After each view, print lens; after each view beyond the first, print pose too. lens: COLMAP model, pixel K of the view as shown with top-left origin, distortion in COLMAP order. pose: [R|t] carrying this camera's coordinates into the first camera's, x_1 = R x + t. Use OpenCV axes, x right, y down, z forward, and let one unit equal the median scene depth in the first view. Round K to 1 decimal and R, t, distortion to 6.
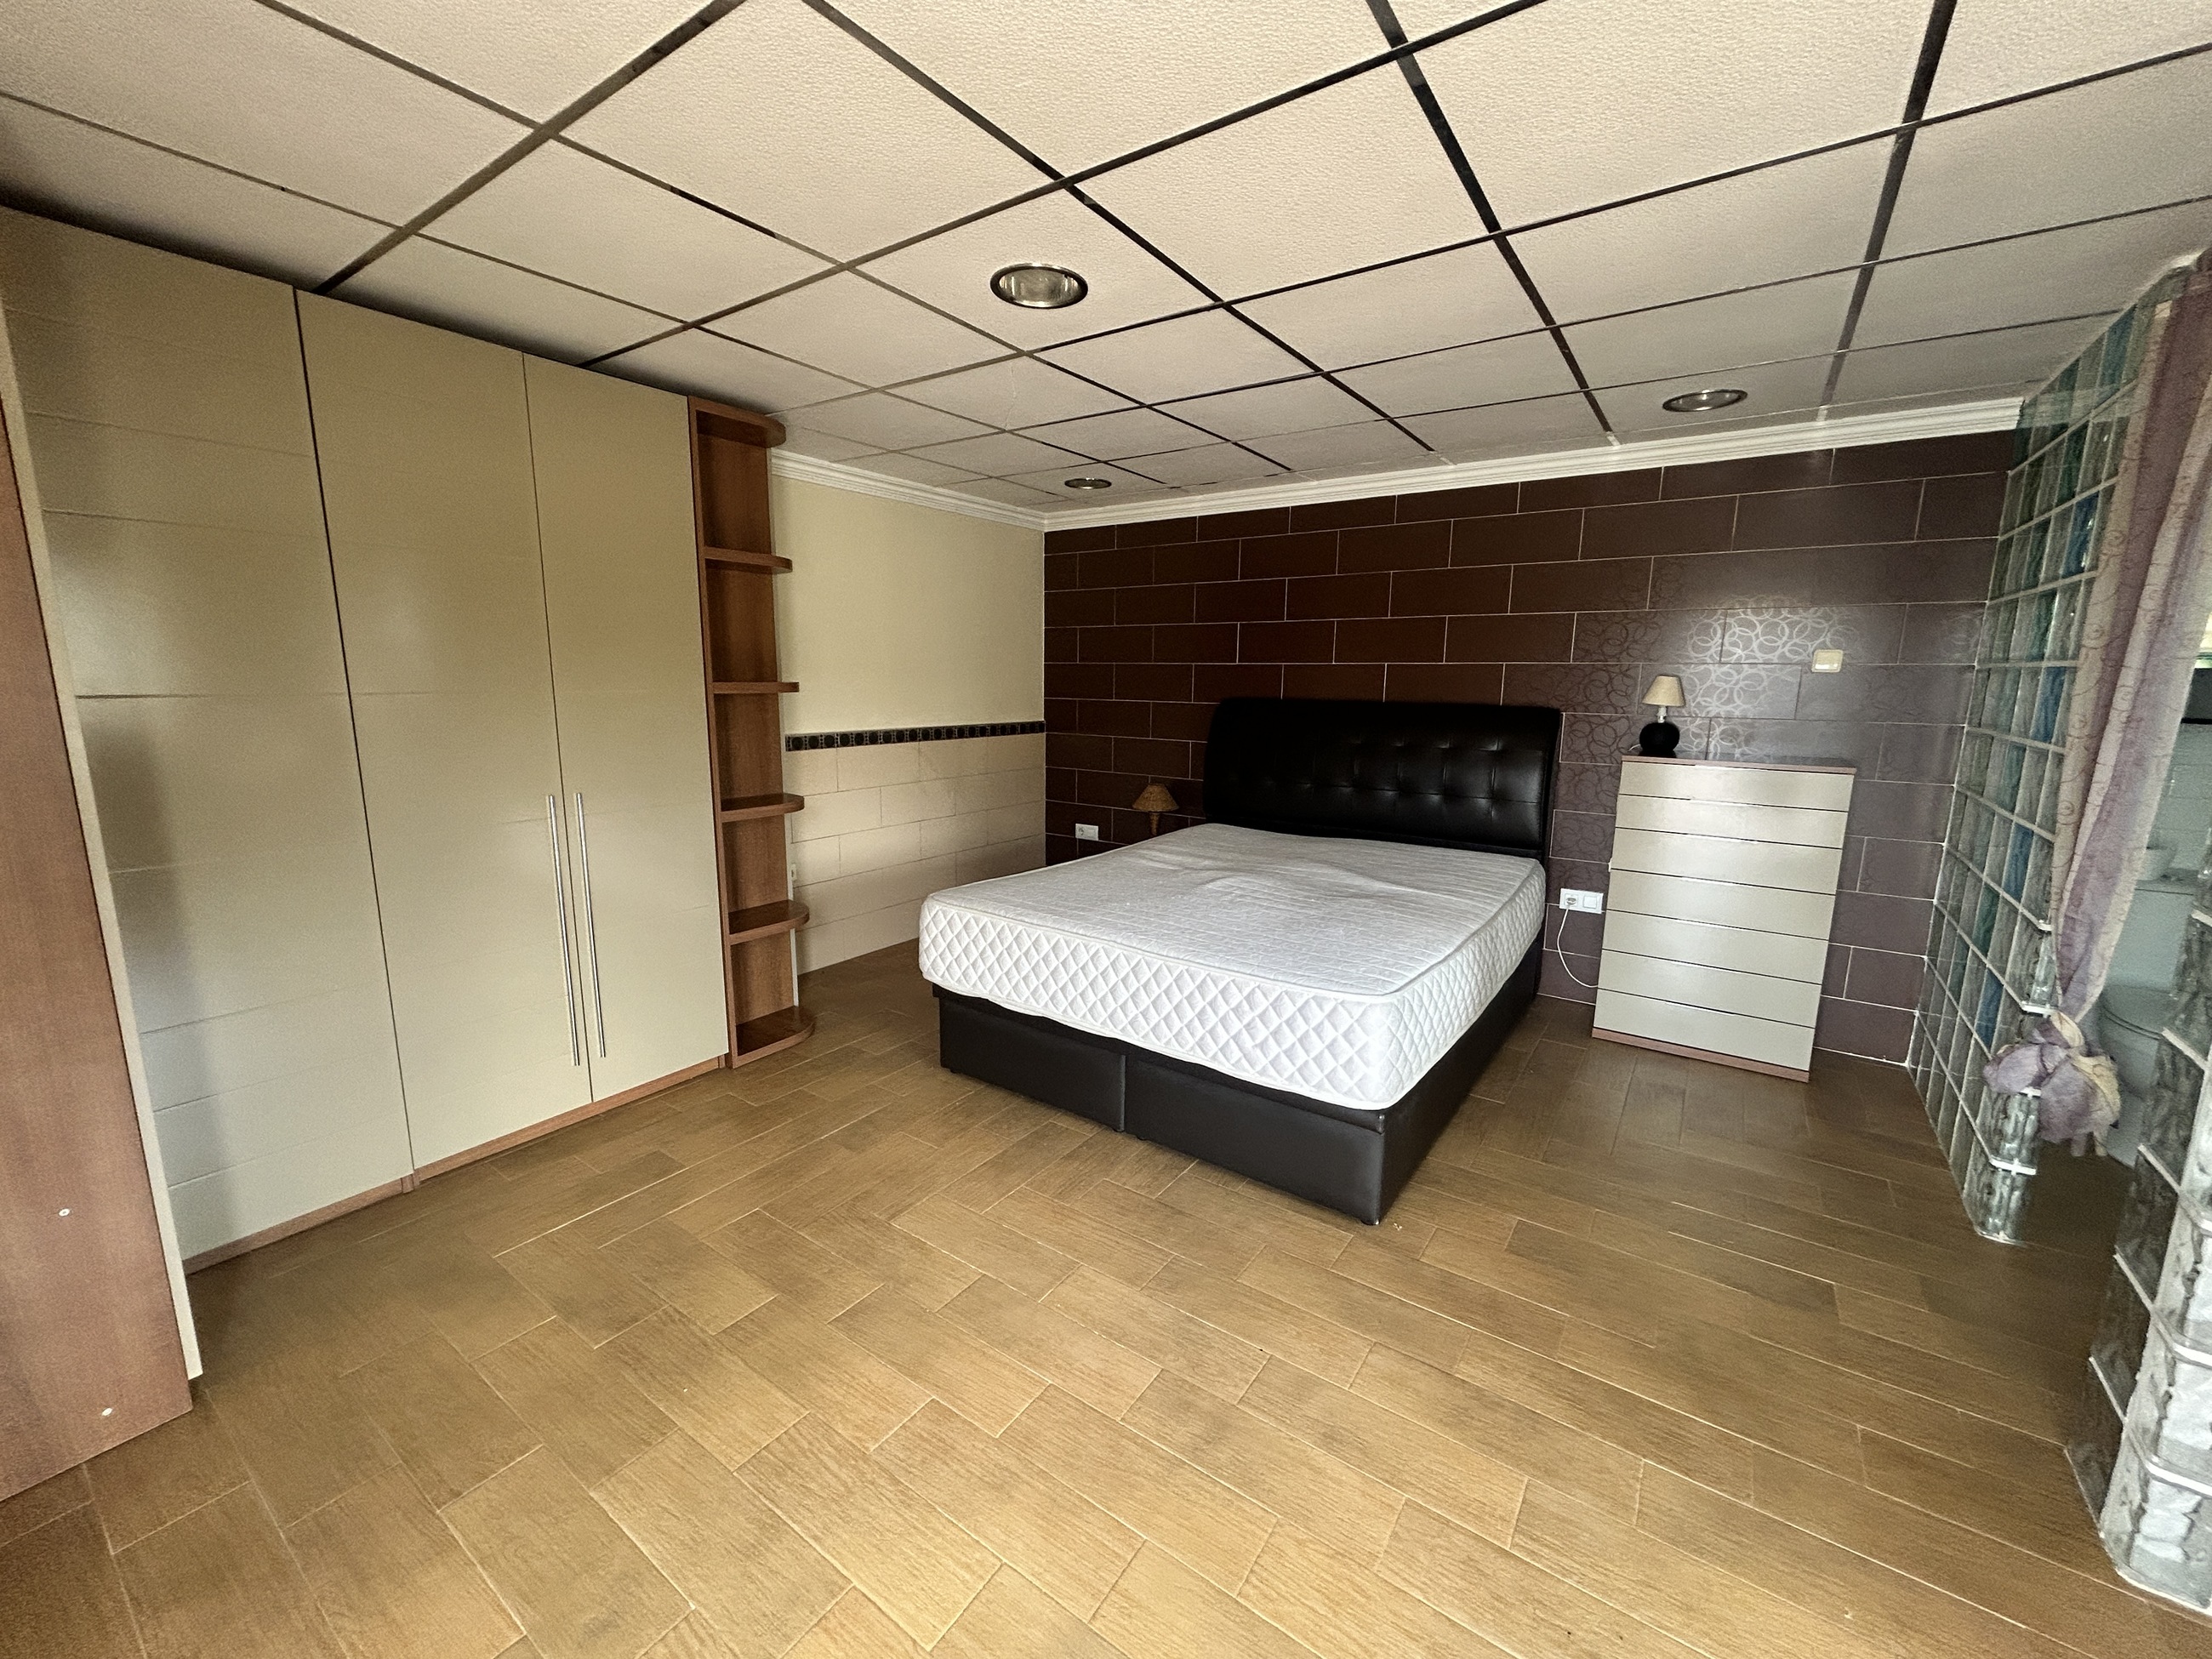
lens RADIAL K [[892.9, 0, 1104.5], [0, 892.9, 826.3], [0, 0, 1]] dist [-0.000678, 0.001295]
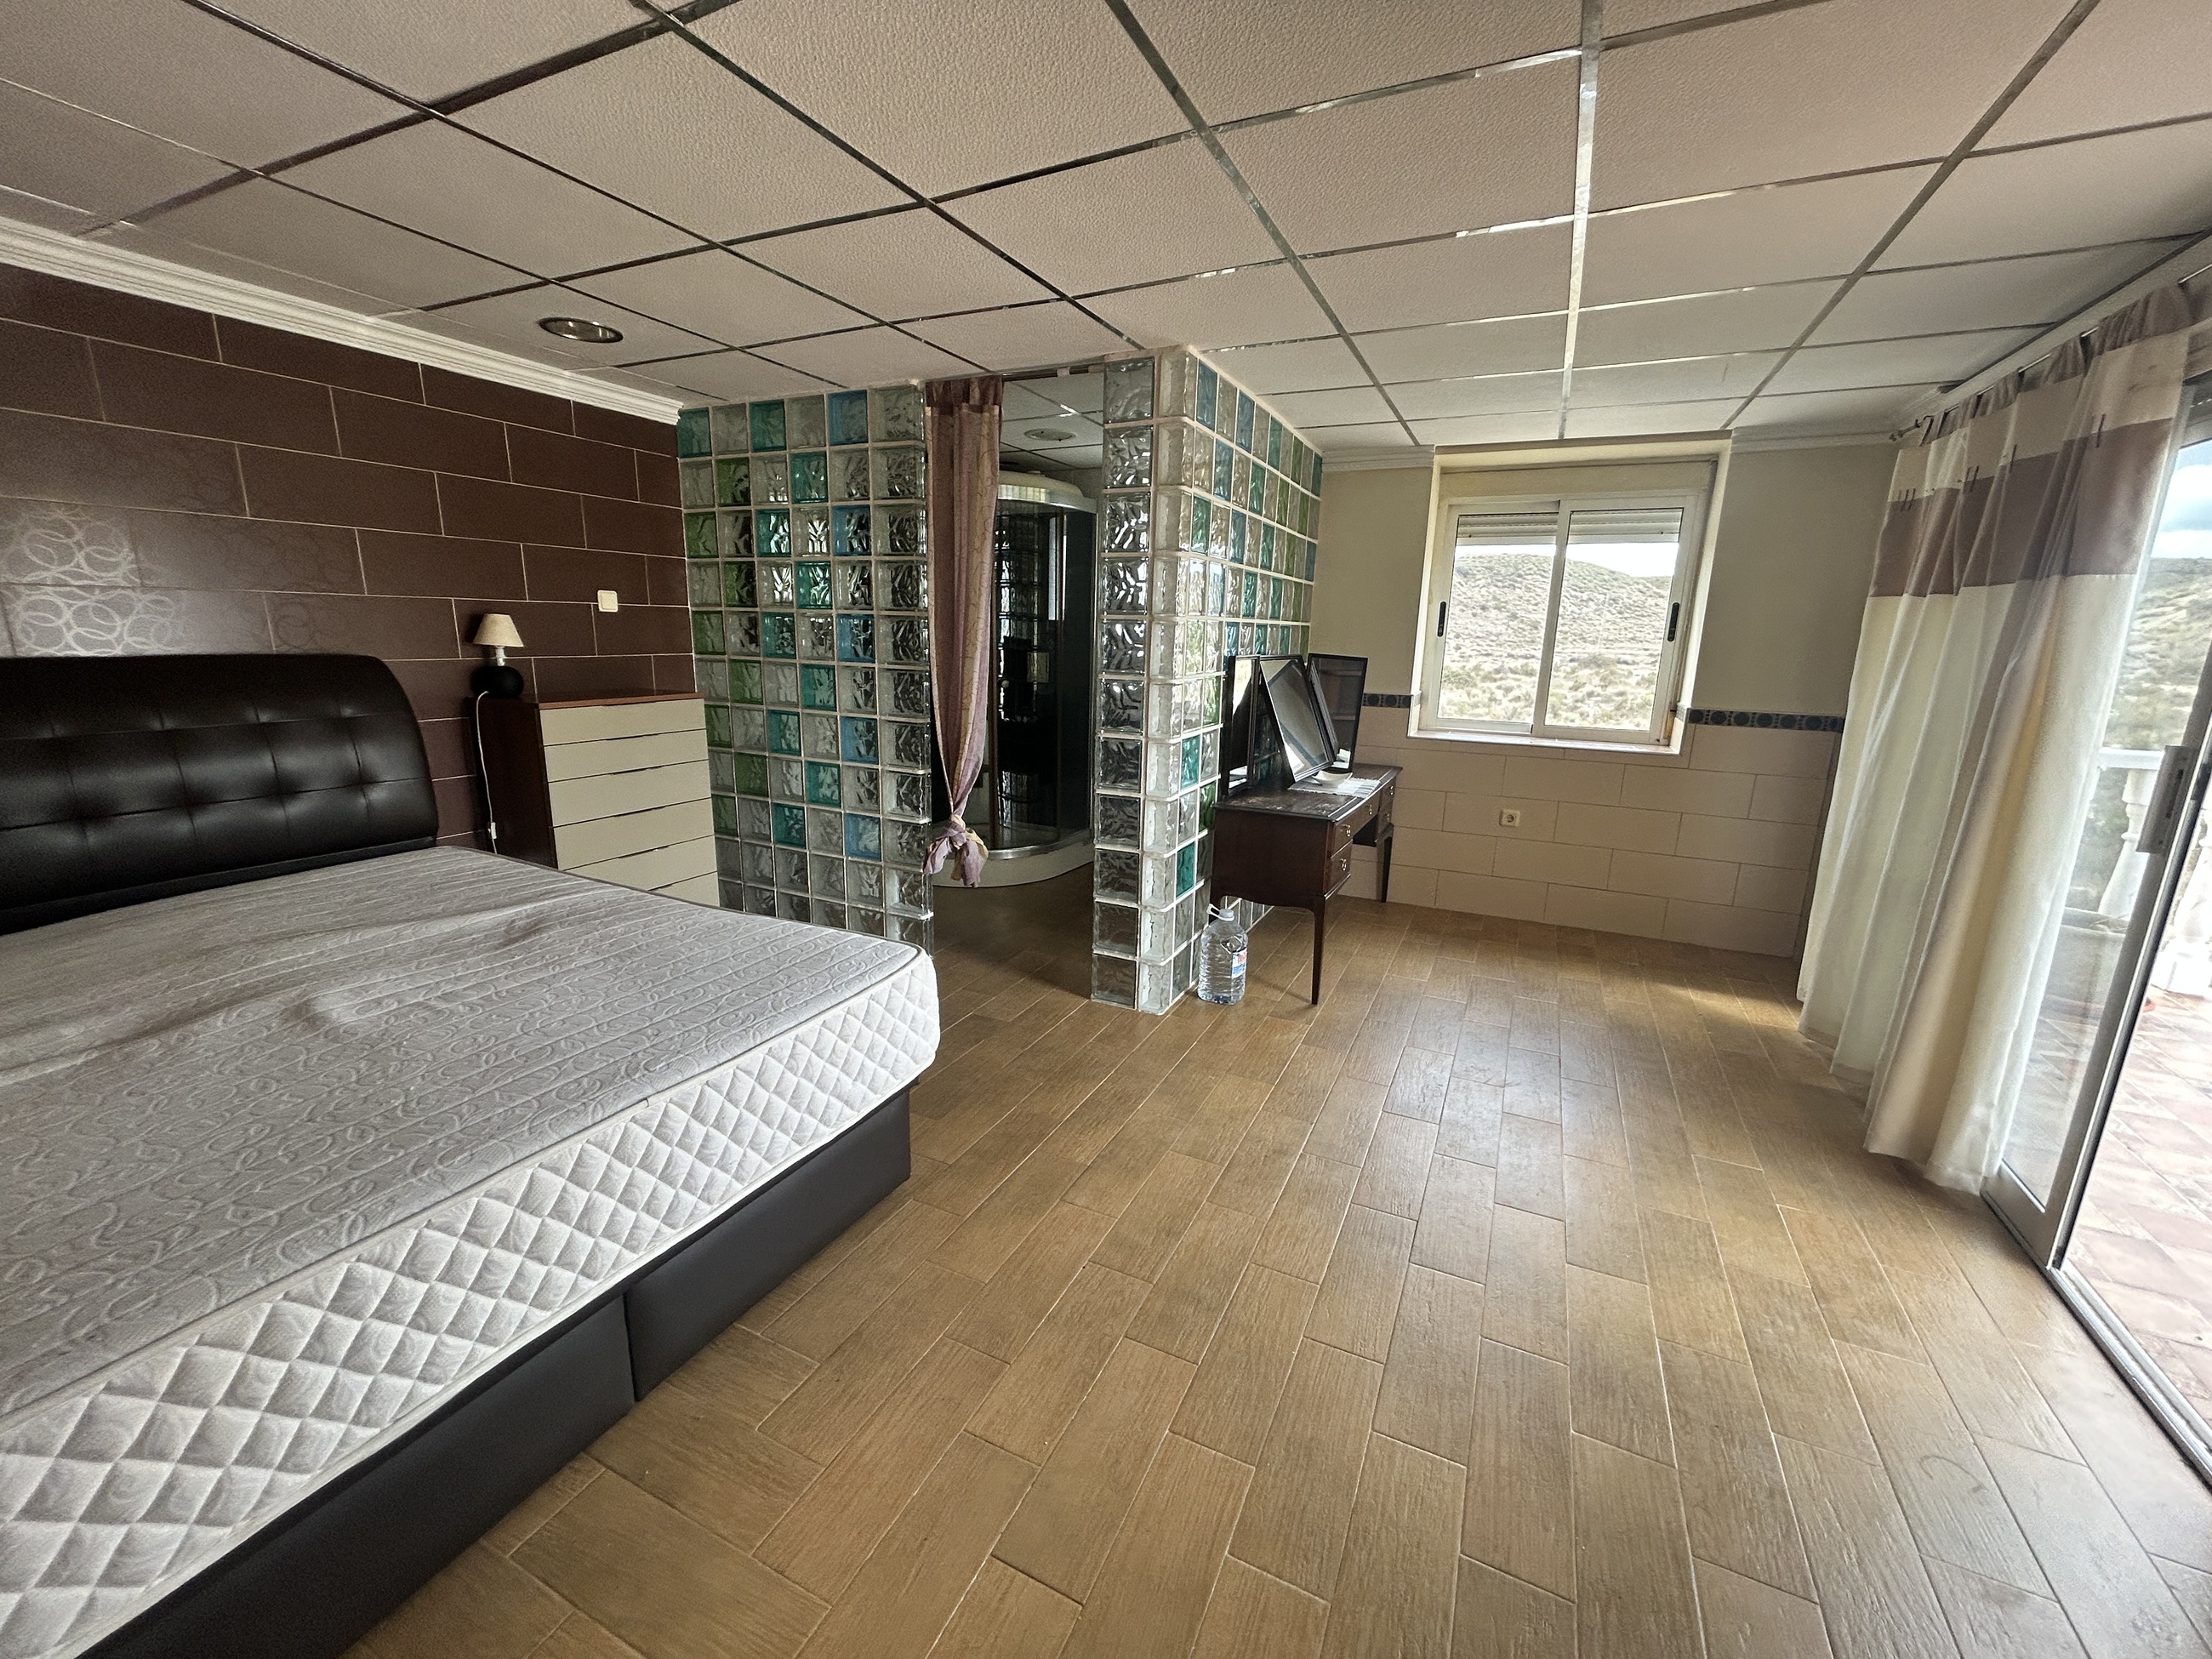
lens RADIAL K [[892.9, 0, 1105.4], [0, 892.9, 829.4], [0, 0, 1]] dist [-0.000678, 0.001295]
pose [[-0.163034, -0.230903, 0.959220, -0.491210], [0.145402, 0.955989, 0.254838, -0.123989], [-0.975847, 0.181020, -0.122285, 0.675296]]
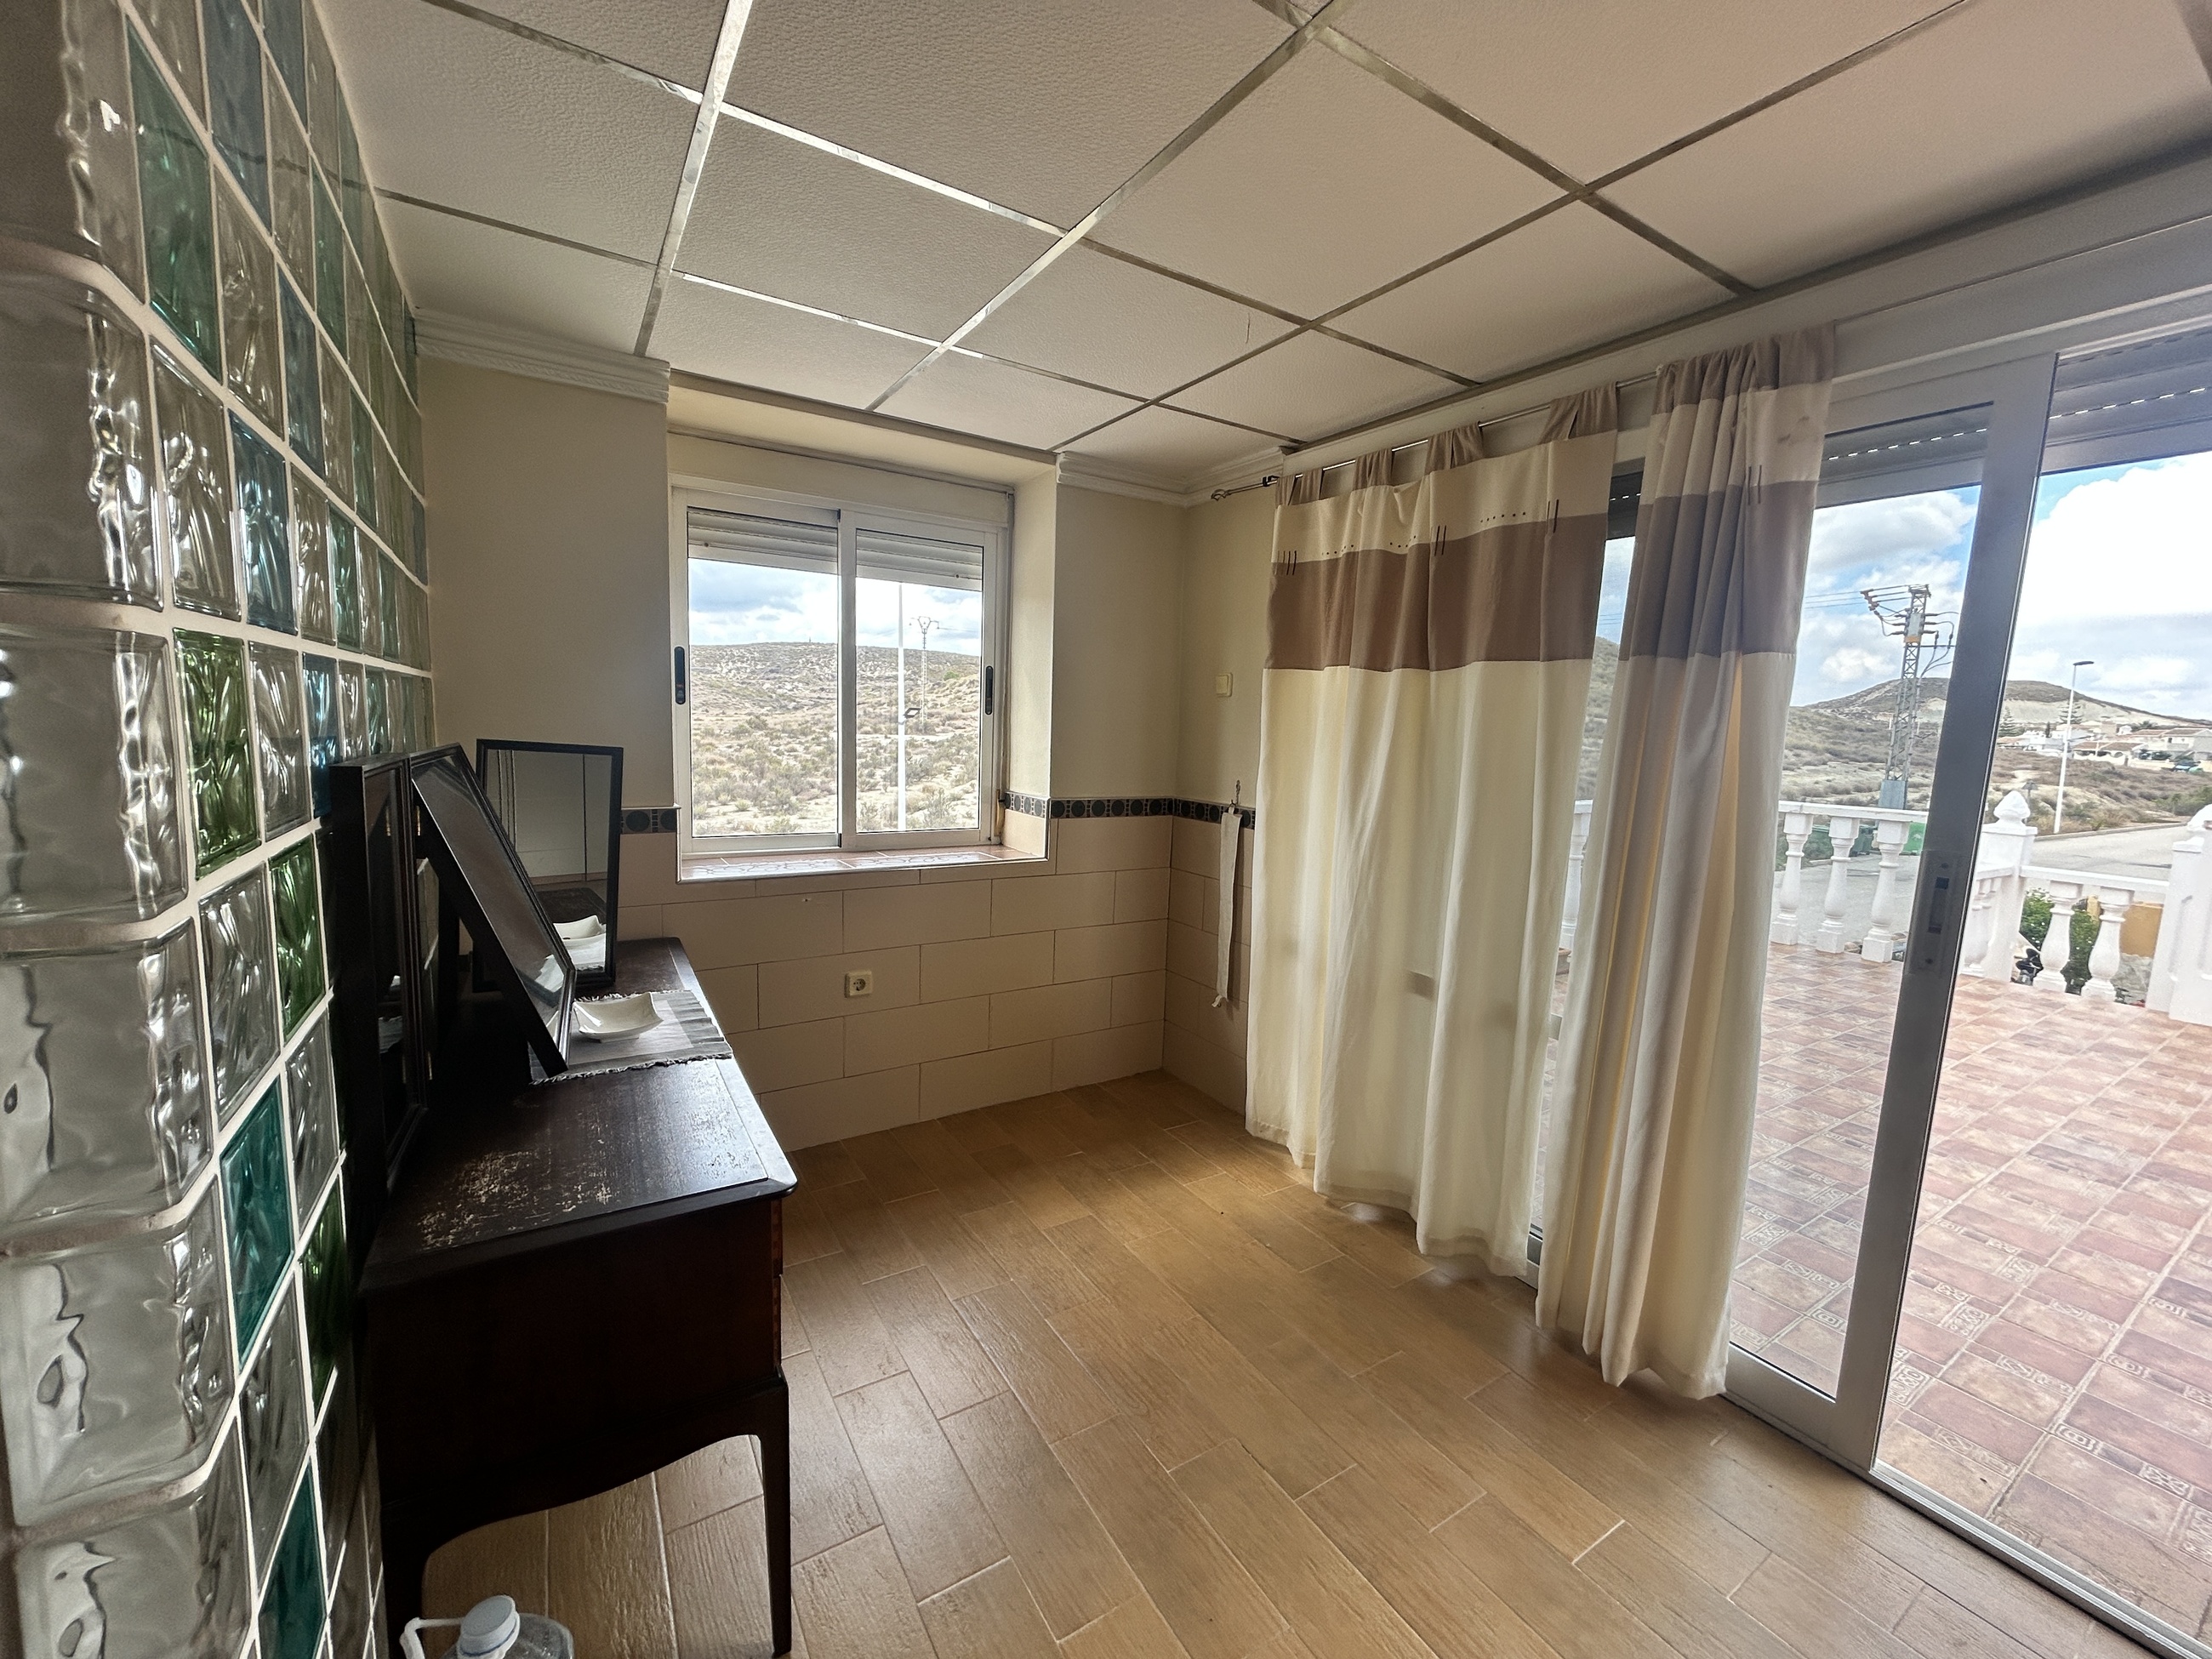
lens RADIAL K [[892.9, 0, 1106.1], [0, 892.9, 829.0], [0, 0, 1]] dist [-0.000678, 0.001295]
pose [[-0.921768, -0.088987, 0.377393, 0.279842], [0.021828, 0.959856, 0.279642, -0.085883], [-0.387127, 0.266002, -0.882822, 0.526218]]
